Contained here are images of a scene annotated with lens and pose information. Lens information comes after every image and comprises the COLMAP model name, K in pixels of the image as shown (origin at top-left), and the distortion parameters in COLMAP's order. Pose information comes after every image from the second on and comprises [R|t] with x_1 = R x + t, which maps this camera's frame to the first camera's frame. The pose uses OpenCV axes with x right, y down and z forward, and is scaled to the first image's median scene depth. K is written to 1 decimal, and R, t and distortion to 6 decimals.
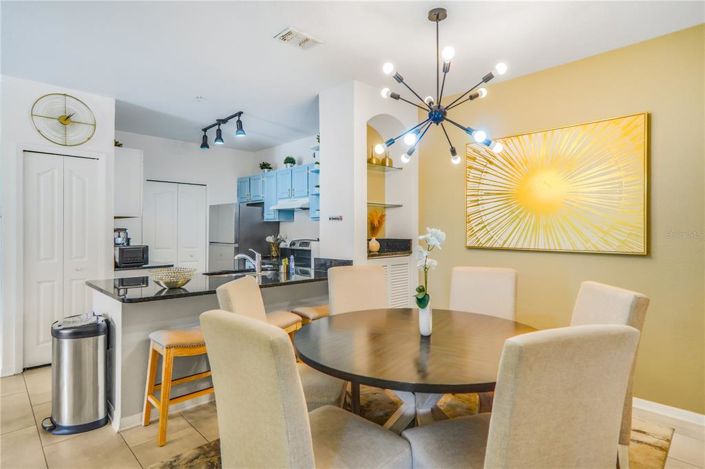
lens RADIAL K [[385.0, 0, 353.2], [0, 385.0, 231.4], [0, 0, 1]] dist [-0.002970, -0.000148]
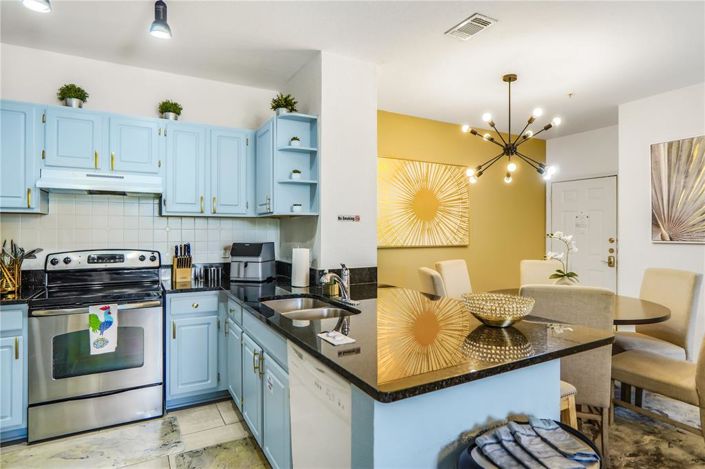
lens RADIAL K [[385.0, 0, 353.2], [0, 385.0, 231.4], [0, 0, 1]] dist [-0.002970, -0.000148]
pose [[0.260346, 0.000698, 0.965515, -0.860477], [0.001112, 0.999999, -0.001023, -0.005275], [-0.965515, 0.001340, 0.260345, 0.808852]]
